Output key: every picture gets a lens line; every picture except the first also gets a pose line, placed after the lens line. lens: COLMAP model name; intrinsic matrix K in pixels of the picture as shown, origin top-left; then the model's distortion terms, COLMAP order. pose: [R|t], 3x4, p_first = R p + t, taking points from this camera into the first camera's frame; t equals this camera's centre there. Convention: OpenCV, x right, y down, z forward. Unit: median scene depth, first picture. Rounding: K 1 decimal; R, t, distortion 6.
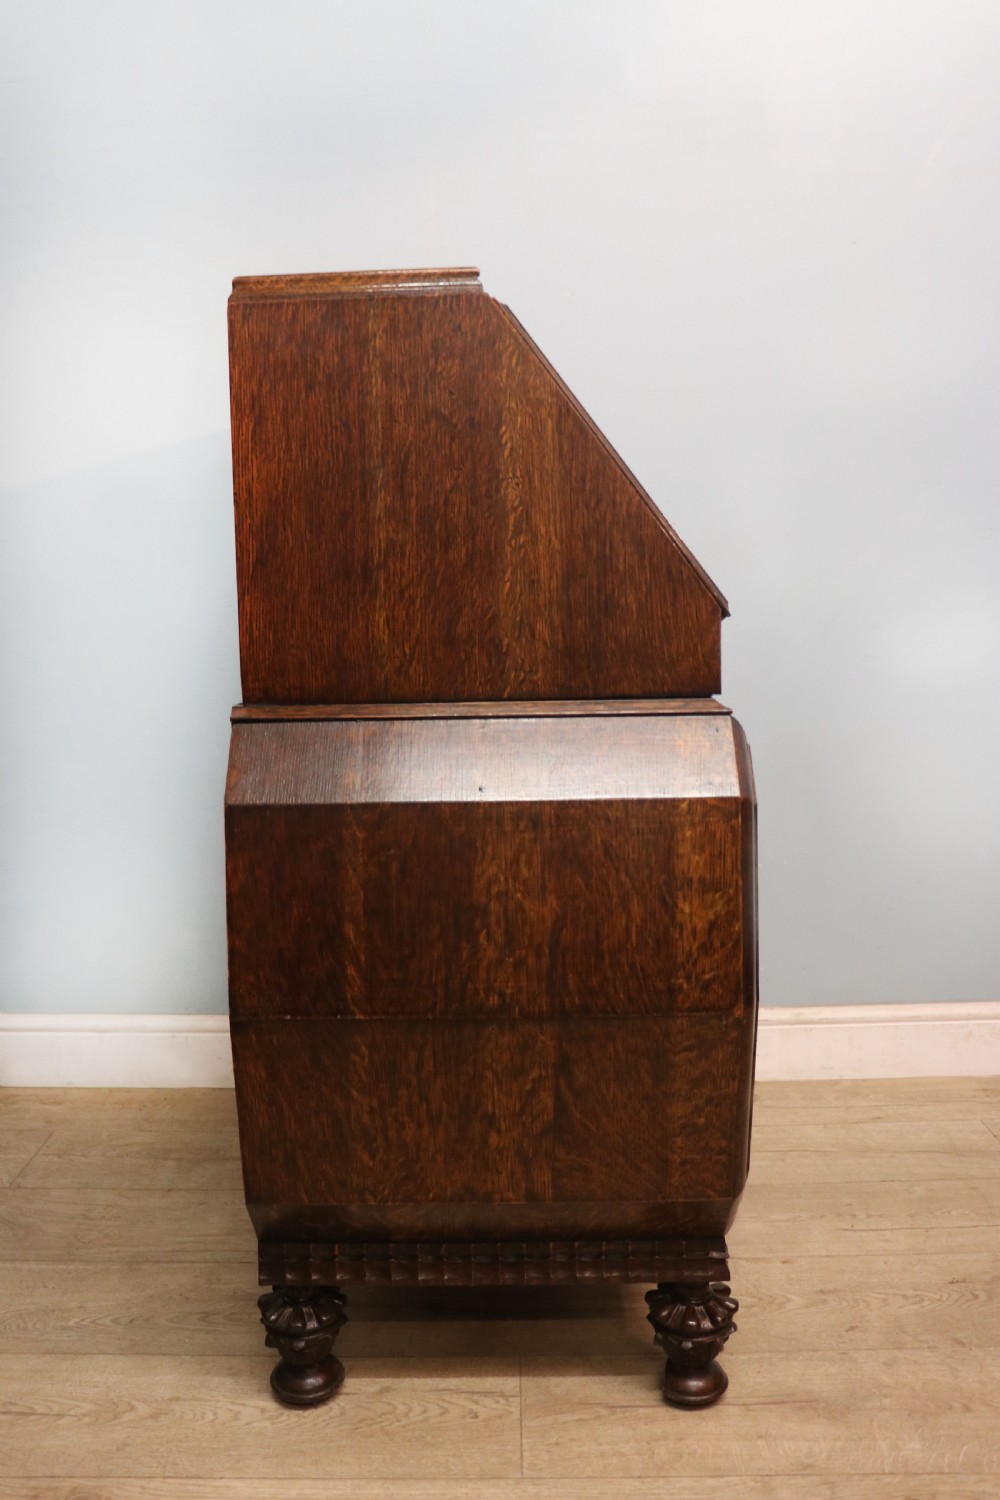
lens RADIAL K [[1343.2, 0, 464.8], [0, 1343.2, 748.8], [0, 0, 1]] dist [-0.178845, 0.187848]
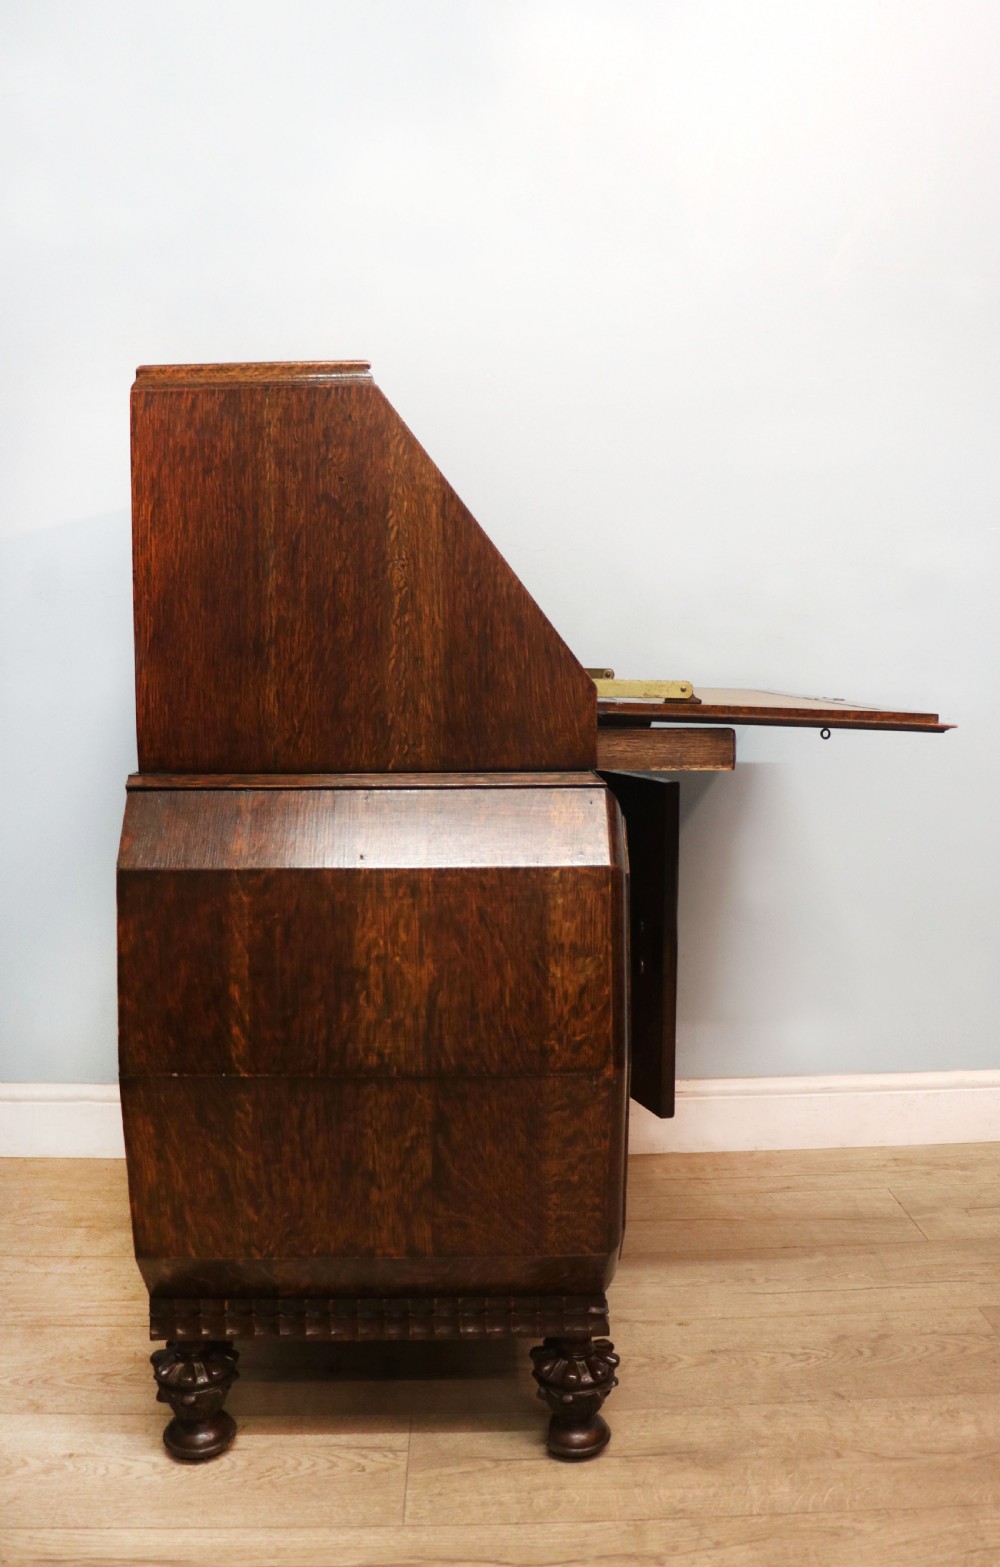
lens RADIAL K [[1398.7, 0, 509.6], [0, 1398.7, 754.7], [0, 0, 1]] dist [-0.198933, 0.157740]
pose [[0.998444, 0.010174, 0.054822, 0.064040], [-0.007446, 0.998734, -0.049740, 0.003684], [-0.055259, 0.049255, 0.997256, -0.088286]]
